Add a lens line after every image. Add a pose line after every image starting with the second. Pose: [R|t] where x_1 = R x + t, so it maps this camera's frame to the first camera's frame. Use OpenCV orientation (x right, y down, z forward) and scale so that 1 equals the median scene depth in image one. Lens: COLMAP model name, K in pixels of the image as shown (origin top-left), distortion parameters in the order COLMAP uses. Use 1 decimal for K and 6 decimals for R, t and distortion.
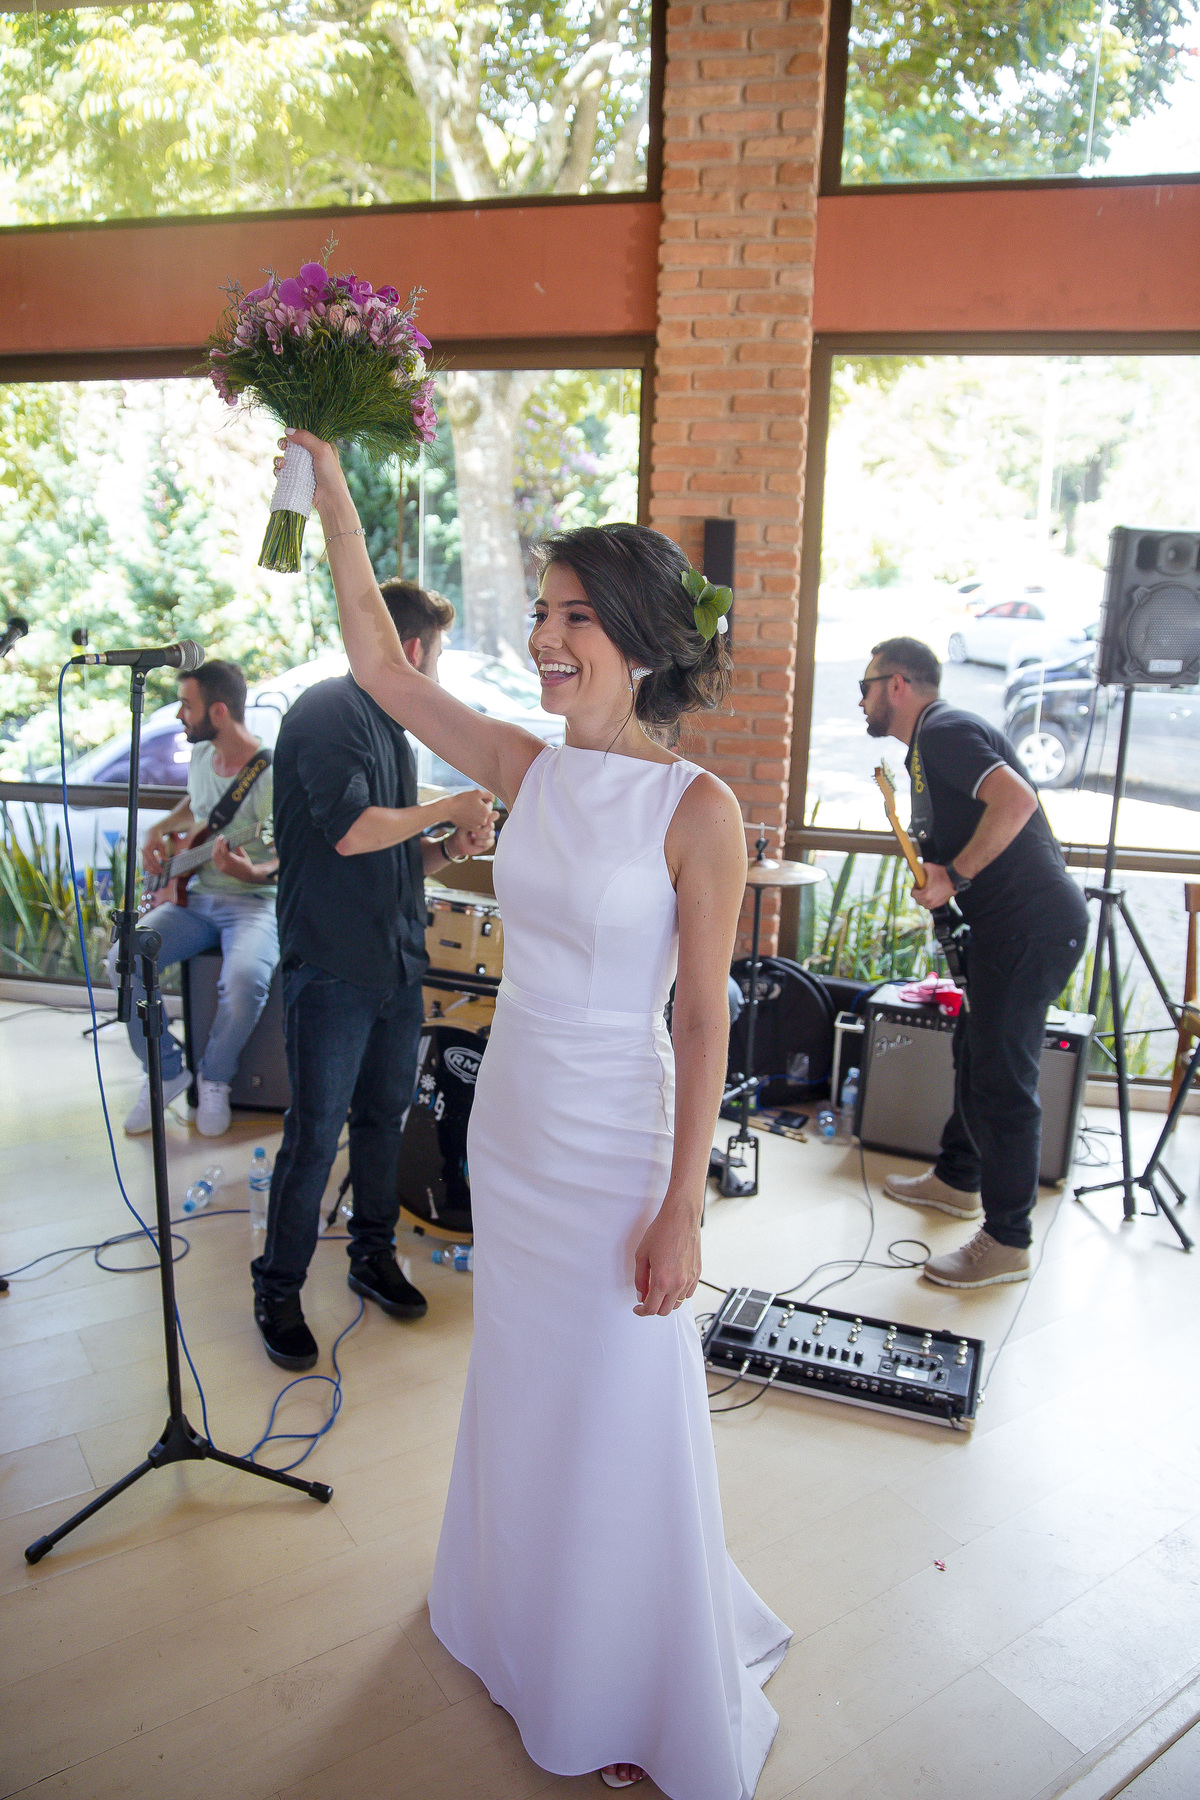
lens RADIAL K [[1222.1, 0, 600.0], [0, 1222.1, 900.0], [0, 0, 1]] dist [-0.107741, 0.088418]
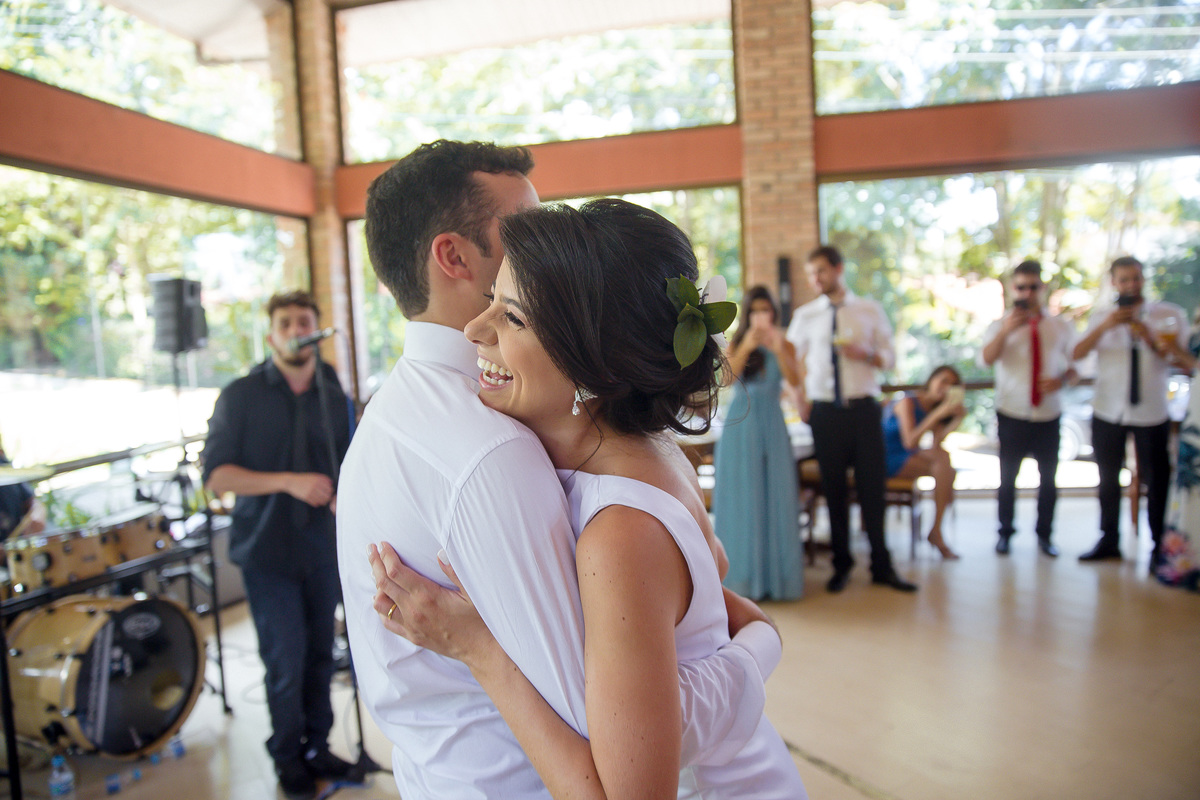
lens RADIAL K [[807.4, 0, 595.0], [0, 807.4, 396.5], [0, 0, 1]] dist [-0.111945, 0.083063]
pose [[0.008010, -0.119571, 0.992793, -0.805230], [0.261481, 0.958532, 0.113335, -0.075310], [-0.965175, 0.258689, 0.038943, 0.281243]]
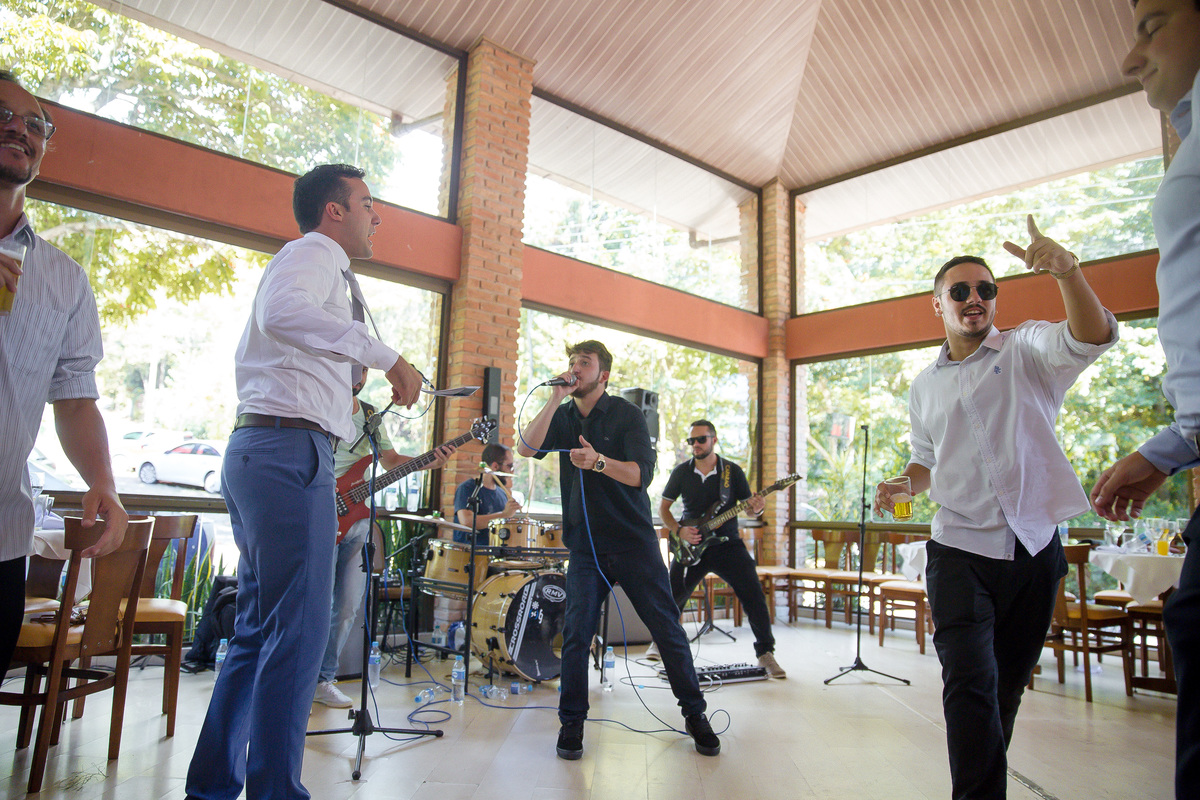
lens RADIAL K [[817.3, 0, 598.1], [0, 817.3, 395.9], [0, 0, 1]] dist [-0.110715, 0.085822]
pose [[0.590615, 0.110137, 0.799402, -0.987475], [0.152571, 0.957533, -0.244646, 0.130764], [-0.792399, 0.266457, 0.548730, 0.044892]]
